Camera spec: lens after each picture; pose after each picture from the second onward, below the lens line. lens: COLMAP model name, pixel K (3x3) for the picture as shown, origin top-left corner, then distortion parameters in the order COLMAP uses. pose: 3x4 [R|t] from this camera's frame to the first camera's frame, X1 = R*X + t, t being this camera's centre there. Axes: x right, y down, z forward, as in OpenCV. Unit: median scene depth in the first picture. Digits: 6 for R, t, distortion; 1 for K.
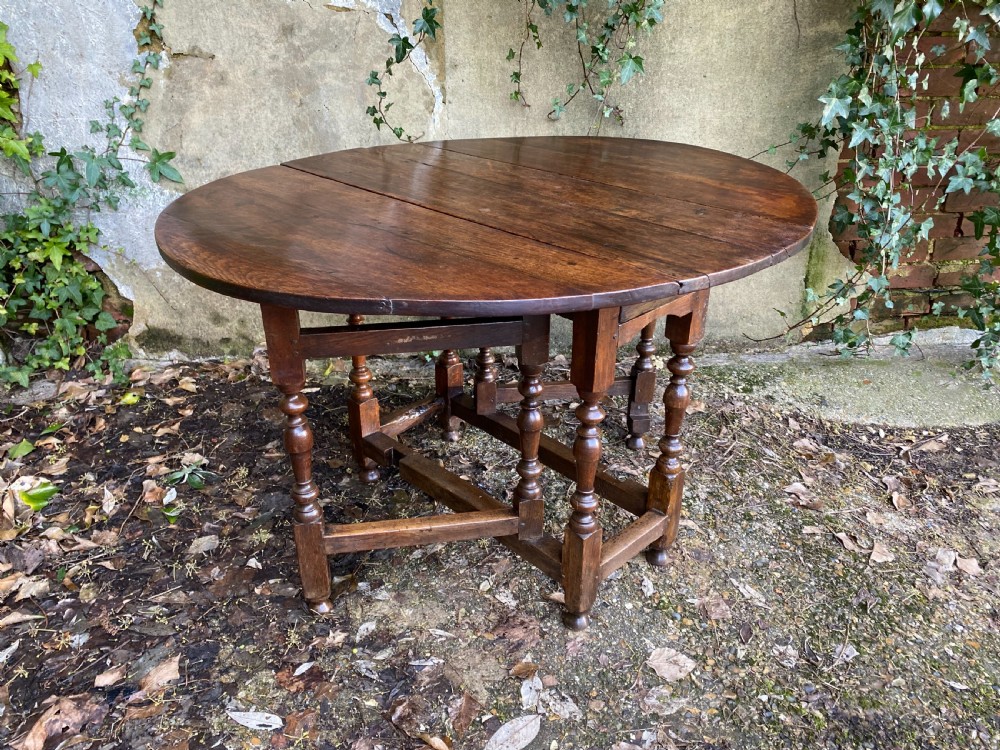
lens RADIAL K [[770.7, 0, 500.5], [0, 770.7, 370.8], [0, 0, 1]] dist [0.009722, -0.003074]
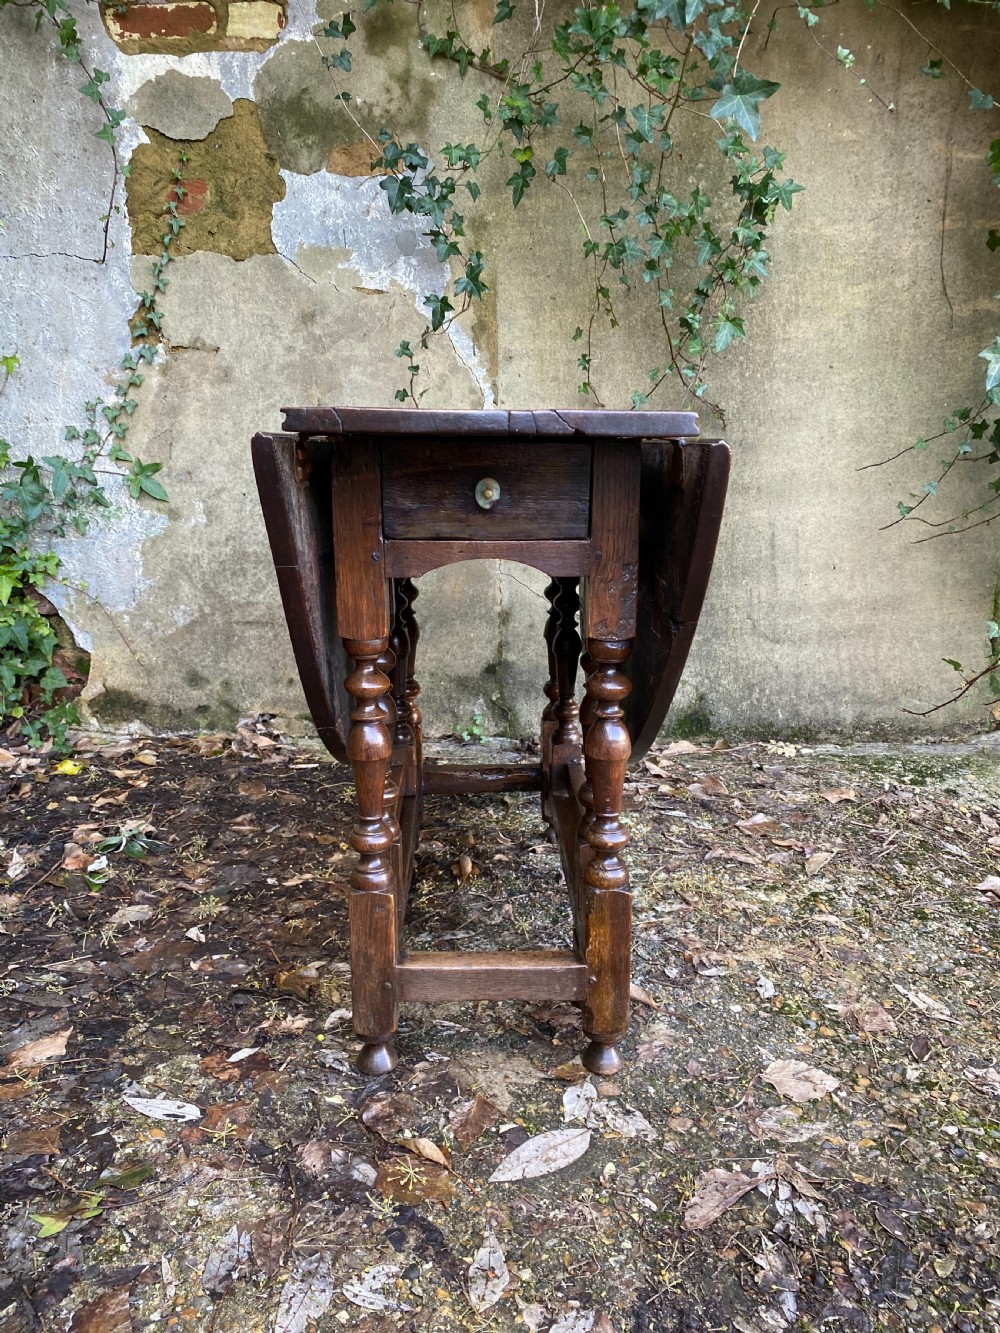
lens RADIAL K [[1027.4, 0, 498.6], [0, 1027.4, 656.1], [0, 0, 1]] dist [0.009722, -0.003074]
pose [[0.995570, 0.006704, -0.093788, 0.036656], [-0.029101, 0.970451, -0.239535, 0.187528], [0.089411, 0.241204, 0.966347, 0.047184]]
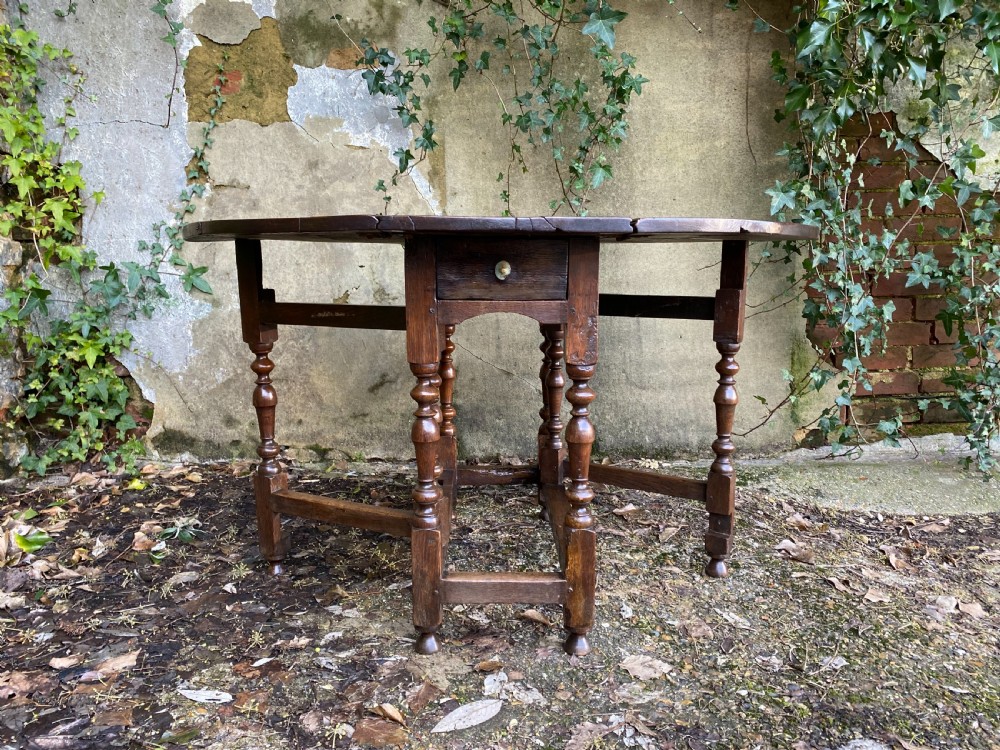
lens RADIAL K [[770.7, 0, 500.0], [0, 770.7, 371.6], [0, 0, 1]] dist [0.009722, -0.003074]
pose [[0.998970, -0.010463, -0.044143, 0.065882], [-0.003457, 0.952654, -0.304036, 0.242864], [0.045234, 0.303876, 0.951637, -0.016362]]
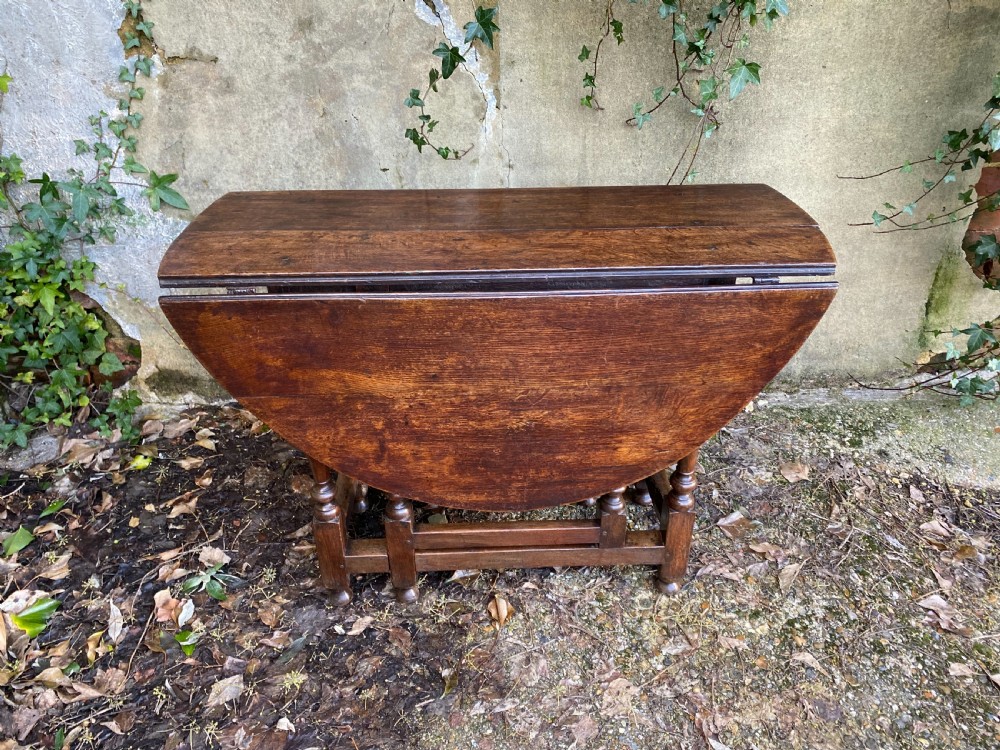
lens RADIAL K [[770.7, 0, 497.6], [0, 770.7, 370.0], [0, 0, 1]] dist [0.009722, -0.003074]
pose [[0.999114, -0.002404, -0.042006, -0.046653], [0.006811, 0.994439, 0.105095, -0.184957], [0.041520, -0.105288, 0.993575, 0.189192]]
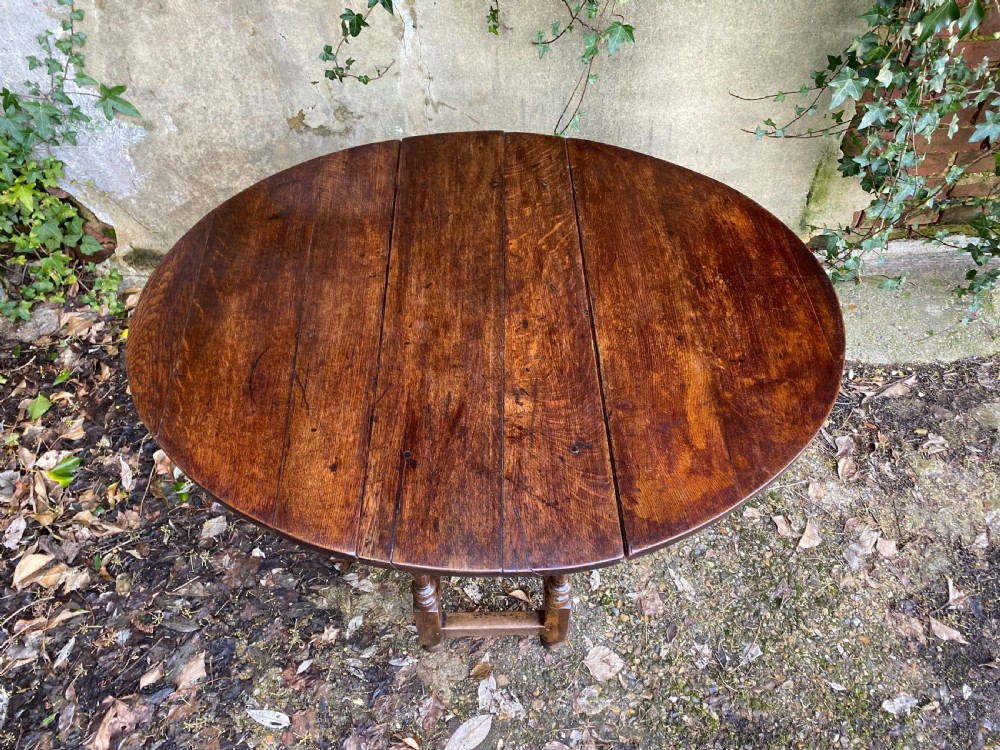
lens RADIAL K [[770.7, 0, 500.0], [0, 770.7, 370.0], [0, 0, 1]] dist [0.009722, -0.003074]
pose [[0.999406, 0.013975, -0.031492, 0.067084], [-0.000212, 0.916519, 0.399991, -0.400493], [0.034453, -0.399747, 0.915978, 0.046978]]
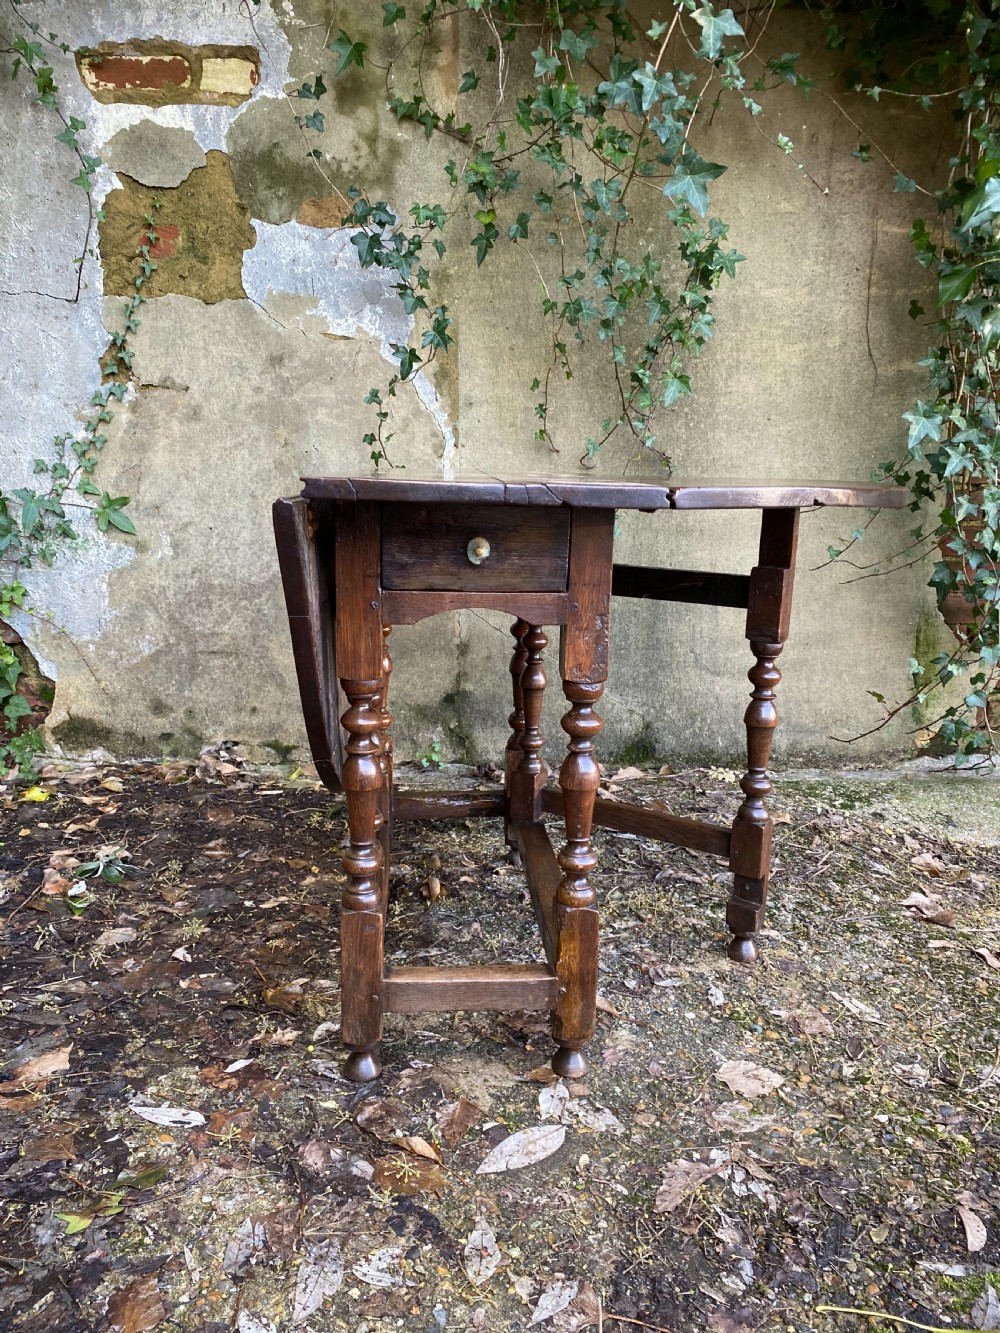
lens RADIAL K [[1027.4, 0, 499.4], [0, 1027.4, 664.8], [0, 0, 1]] dist [0.009722, -0.003074]
pose [[0.999583, 0.011629, -0.026427, 0.007683], [-0.017942, 0.967310, -0.252963, 0.191581], [0.022622, 0.253332, 0.967115, -0.017258]]
